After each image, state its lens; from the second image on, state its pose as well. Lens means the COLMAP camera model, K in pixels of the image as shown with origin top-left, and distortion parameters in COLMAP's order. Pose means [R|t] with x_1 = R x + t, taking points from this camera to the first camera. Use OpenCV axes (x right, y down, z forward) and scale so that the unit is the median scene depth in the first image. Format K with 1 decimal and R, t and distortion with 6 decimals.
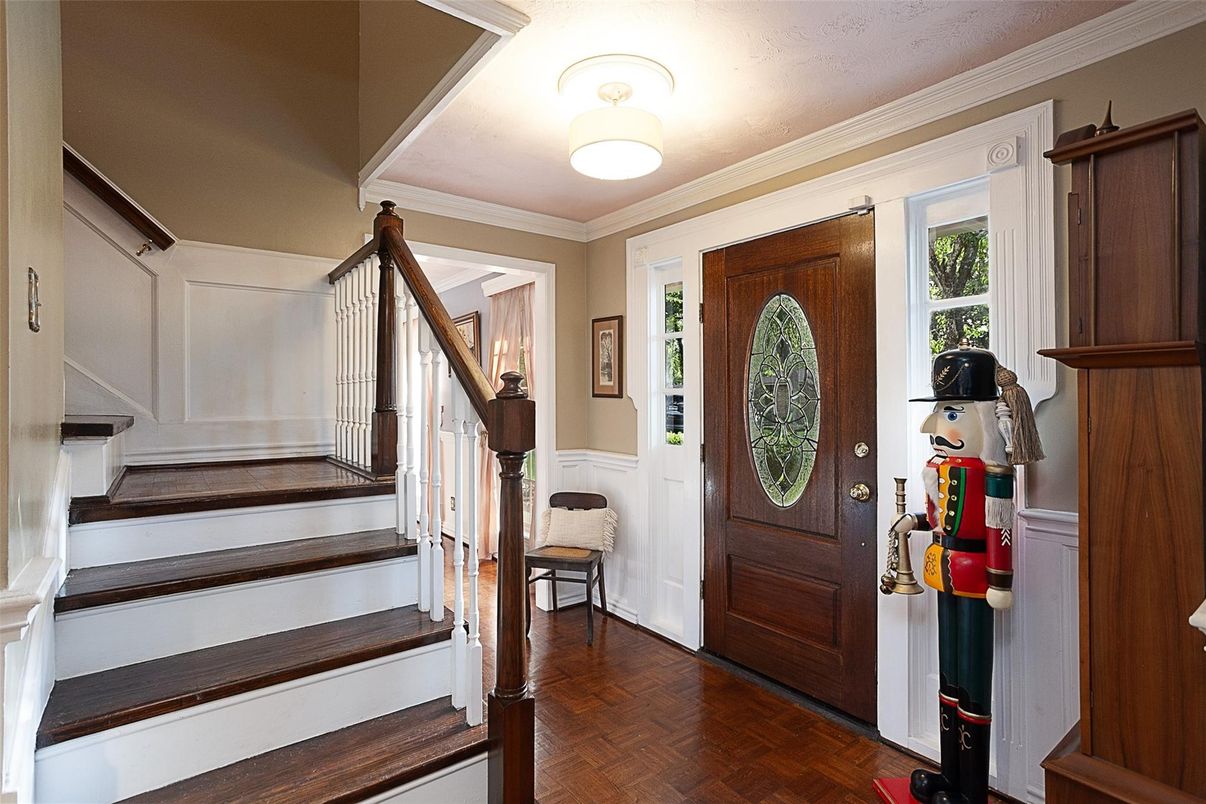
lens RADIAL K [[589.0, 0, 596.4], [0, 589.0, 398.8], [0, 0, 1]] dist [-0.003390, 0.000445]
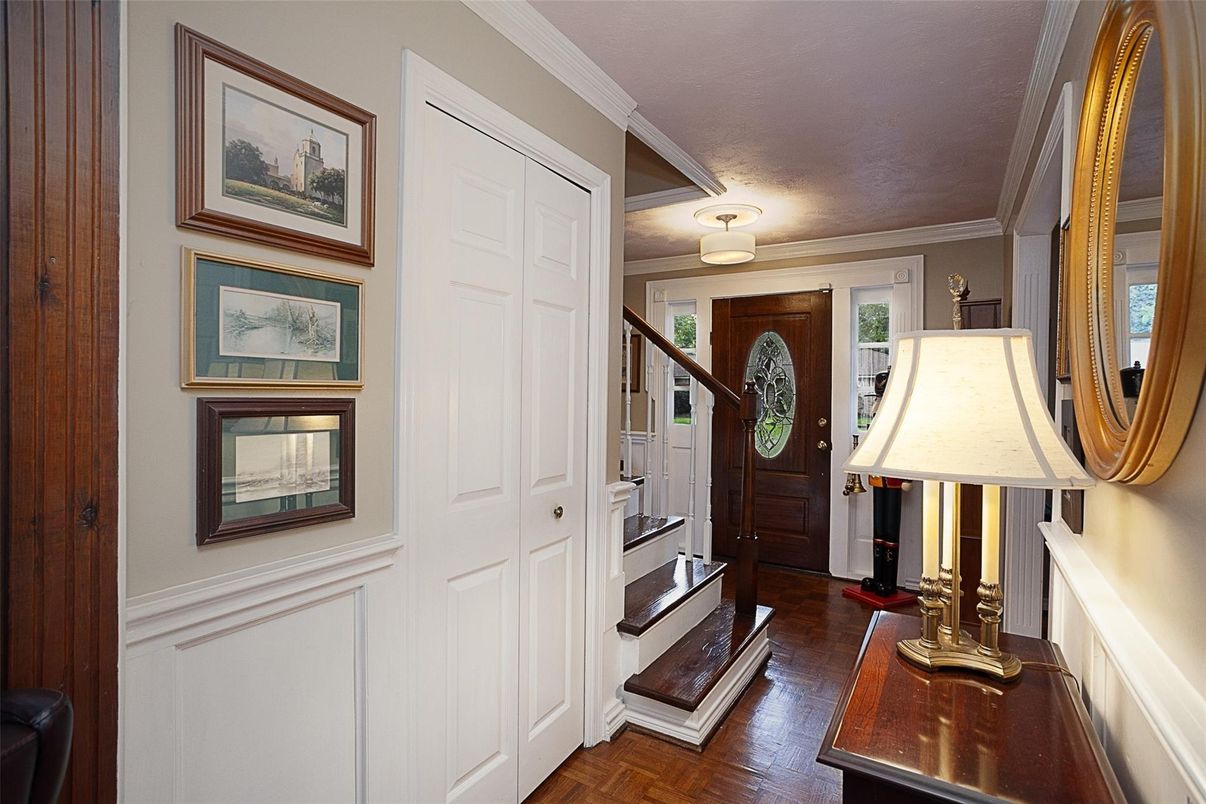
lens RADIAL K [[589.0, 0, 596.4], [0, 589.0, 398.8], [0, 0, 1]] dist [-0.003390, 0.000445]
pose [[0.934338, 0.005756, 0.356343, -0.906145], [-0.010518, 0.999879, 0.011427, 0.001435], [-0.356234, -0.014424, 0.934285, -0.480470]]
